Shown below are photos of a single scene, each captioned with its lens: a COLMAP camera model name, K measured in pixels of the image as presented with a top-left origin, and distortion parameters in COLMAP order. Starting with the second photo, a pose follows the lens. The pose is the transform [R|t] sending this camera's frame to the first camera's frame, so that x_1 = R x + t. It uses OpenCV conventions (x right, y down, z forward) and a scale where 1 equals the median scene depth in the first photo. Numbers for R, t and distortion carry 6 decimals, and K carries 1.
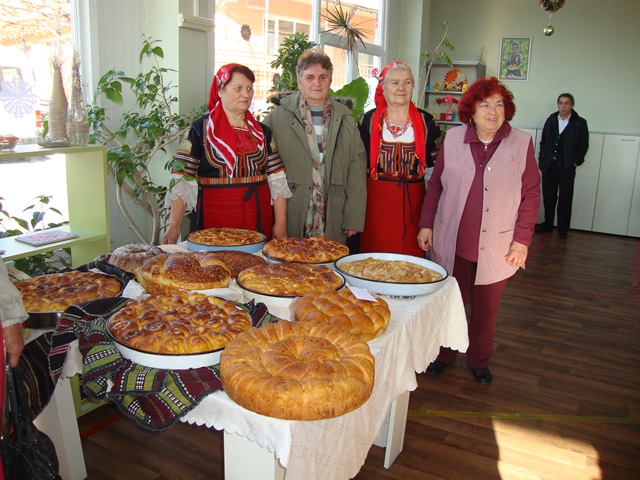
lens RADIAL K [[566.8, 0, 321.1], [0, 566.8, 236.8], [0, 0, 1]] dist [-0.208736, 0.209693]
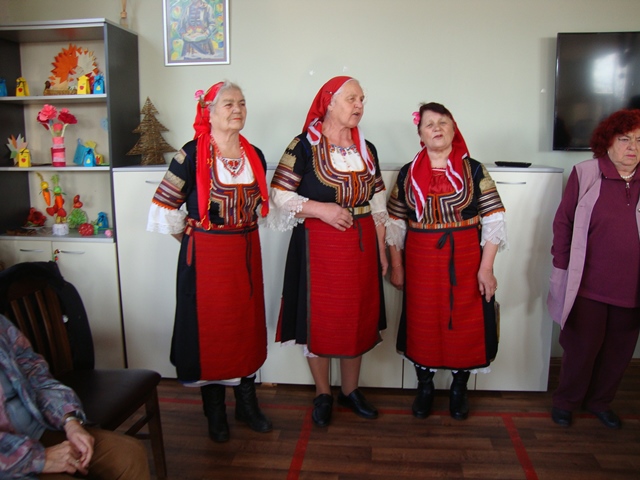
lens RADIAL K [[632.8, 0, 322.4], [0, 632.8, 250.7], [0, 0, 1]] dist [-0.237027, 0.294953]
pose [[0.926271, -0.102176, 0.362741, 0.644656], [0.118996, 0.992598, -0.024267, -0.286256], [-0.357577, 0.065642, 0.931574, 1.319651]]
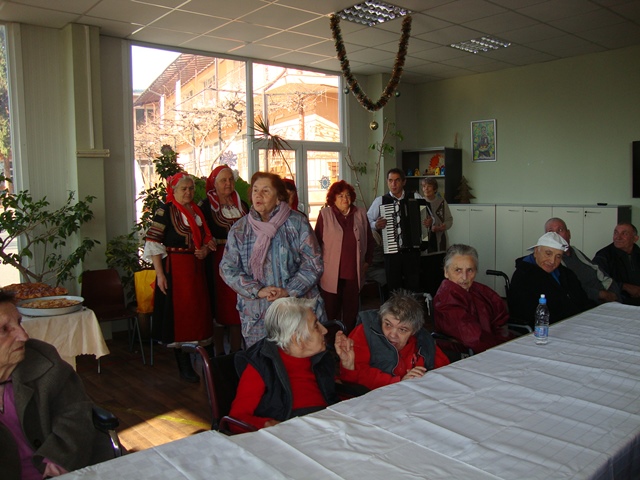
lens RADIAL K [[566.8, 0, 321.1], [0, 566.8, 236.8], [0, 0, 1]] dist [-0.208736, 0.209693]
pose [[0.943223, -0.027908, -0.330987, 1.056670], [-0.022013, 0.989022, -0.146123, 0.058636], [0.331431, 0.145112, 0.932253, -0.210662]]
